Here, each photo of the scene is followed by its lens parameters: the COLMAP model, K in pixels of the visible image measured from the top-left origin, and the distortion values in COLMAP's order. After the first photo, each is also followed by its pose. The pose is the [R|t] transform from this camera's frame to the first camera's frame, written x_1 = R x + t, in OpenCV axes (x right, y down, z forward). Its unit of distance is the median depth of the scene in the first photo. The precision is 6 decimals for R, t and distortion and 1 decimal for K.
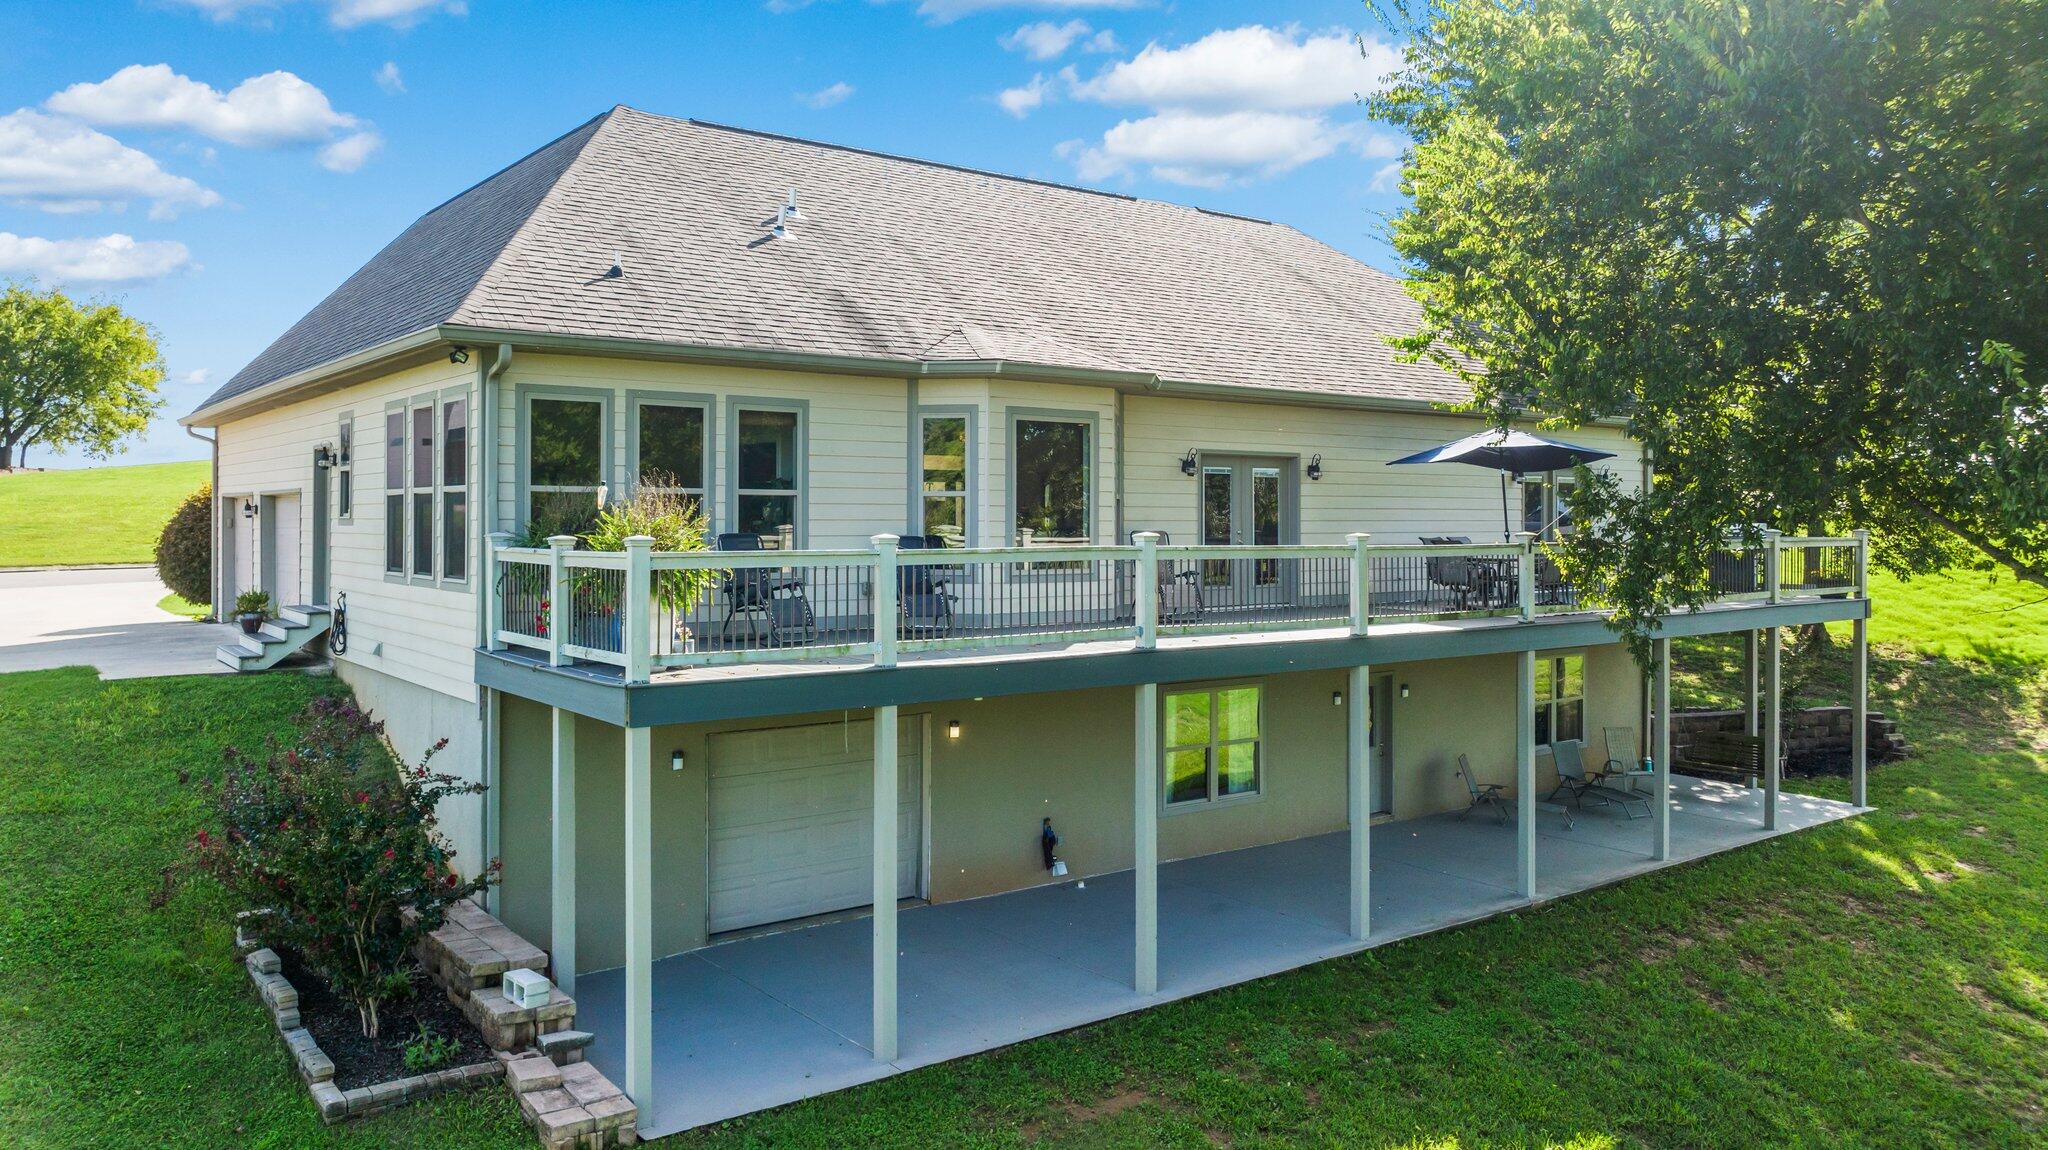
lens RADIAL K [[1452.9, 0, 1020.8], [0, 1452.9, 514.4], [0, 0, 1]] dist [-0.011686, 0.013350]
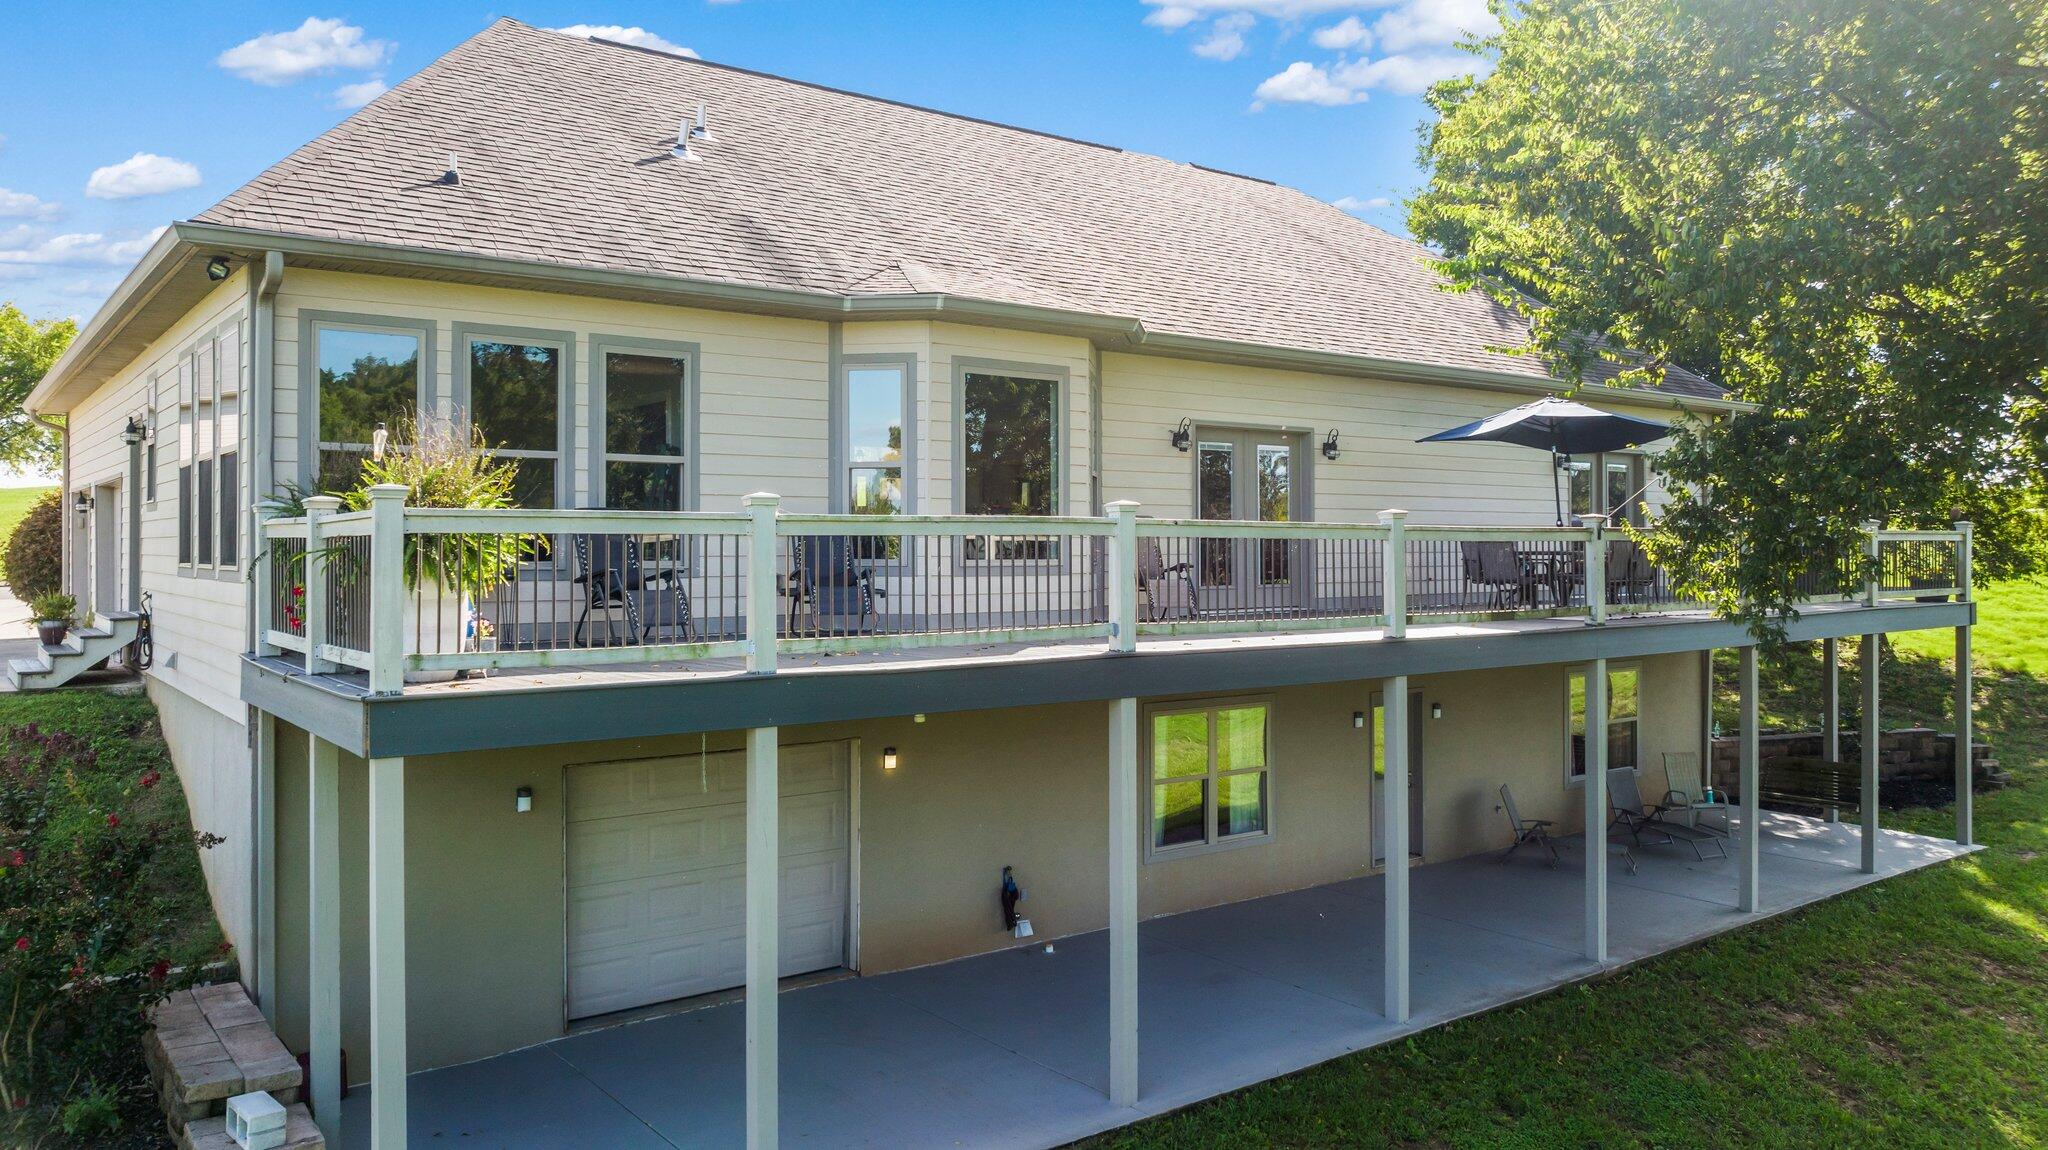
lens RADIAL K [[1461.0, 0, 1020.0], [0, 1461.0, 537.9], [0, 0, 1]] dist [-0.017524, 0.021605]
pose [[0.999995, -0.002940, 0.001023, 0.025838], [0.002941, 0.999995, -0.001440, 0.027071], [-0.001019, 0.001443, 0.999998, 0.189313]]
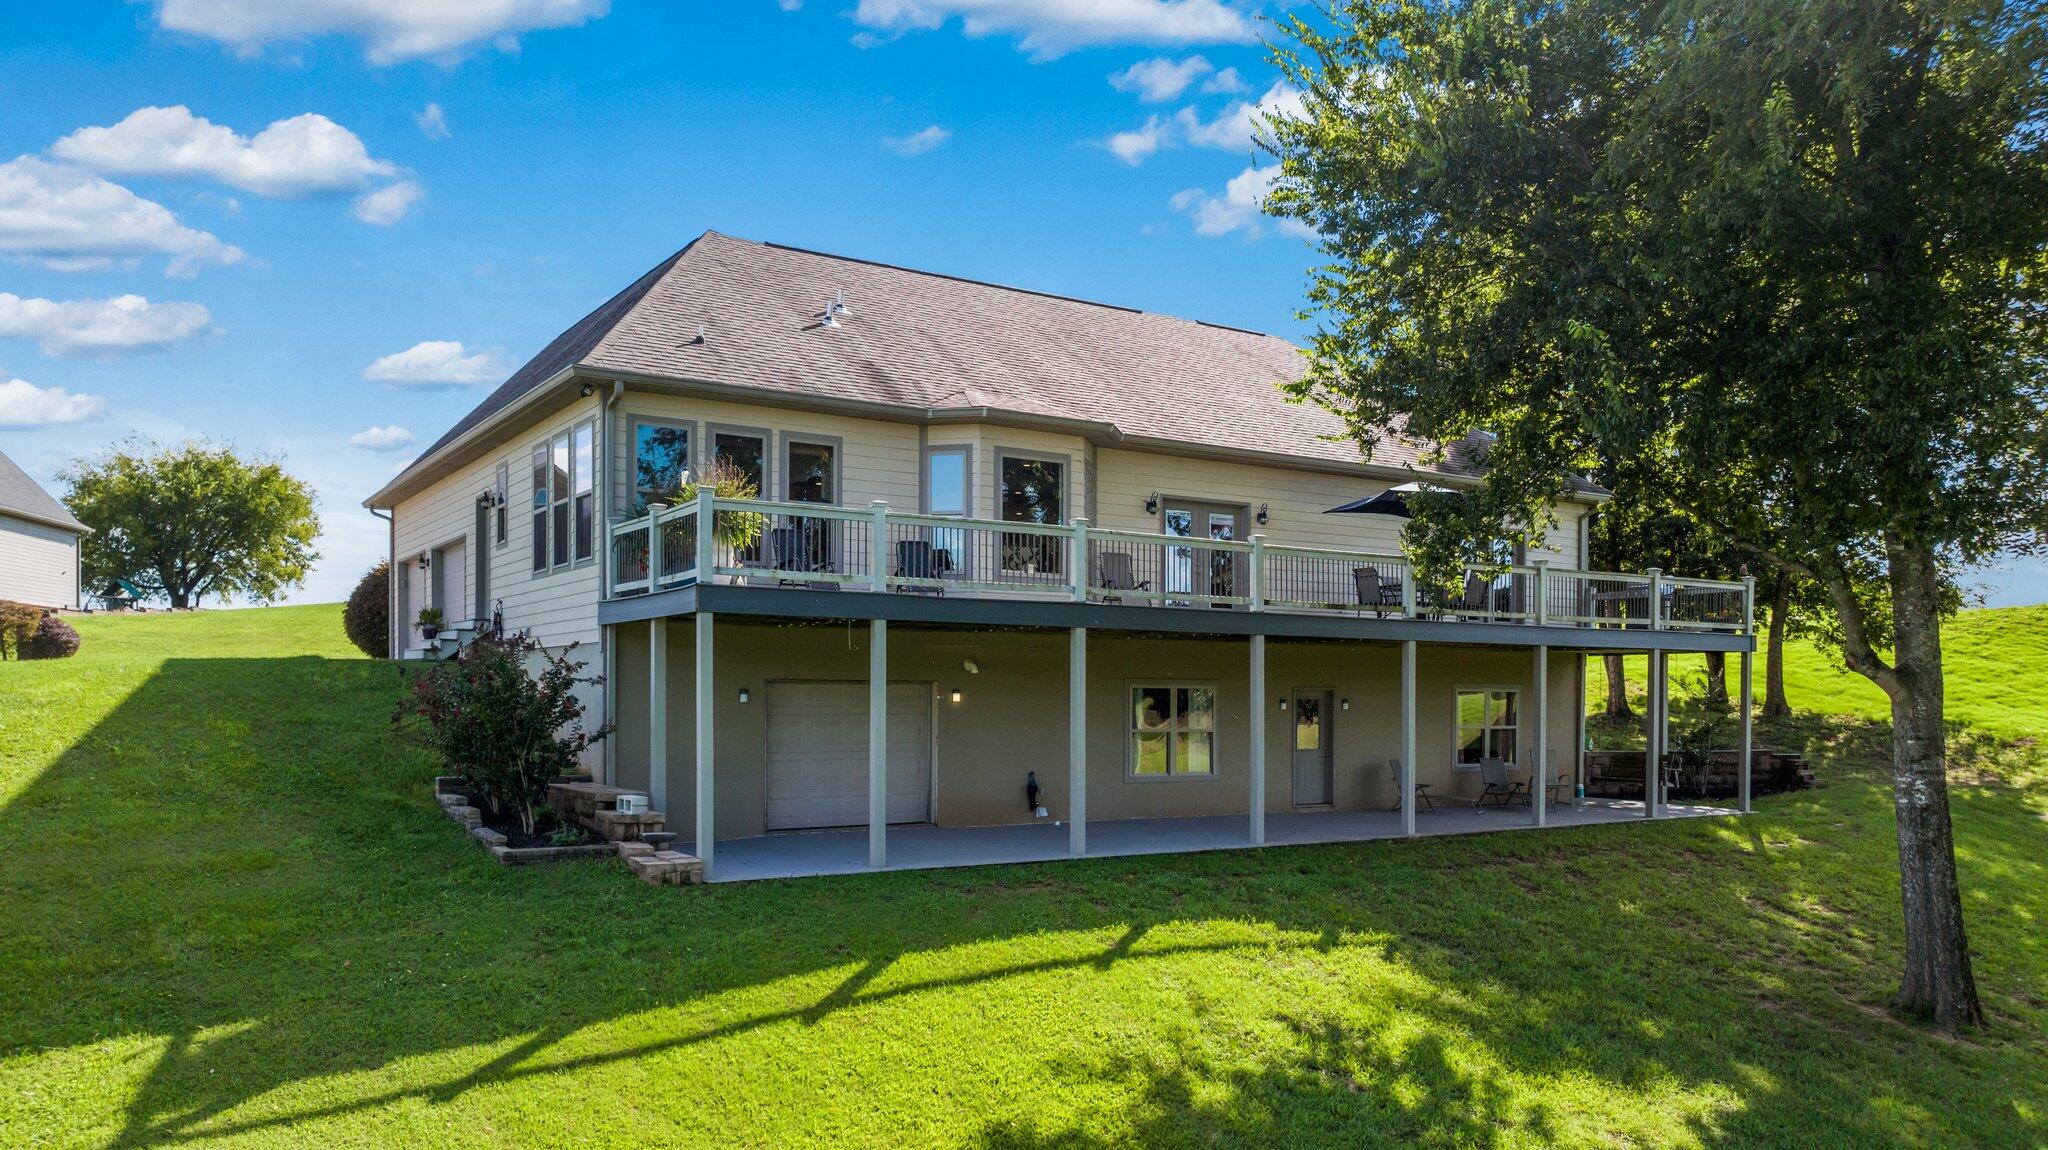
lens RADIAL K [[1444.5, 0, 1027.1], [0, 1444.5, 701.4], [0, 0, 1]] dist [0.006182, -0.024739]
pose [[0.997456, 0.002883, -0.071230, 0.110738], [-0.002248, 0.999957, 0.008988, 0.141592], [0.071253, -0.008805, 0.997419, -0.293831]]
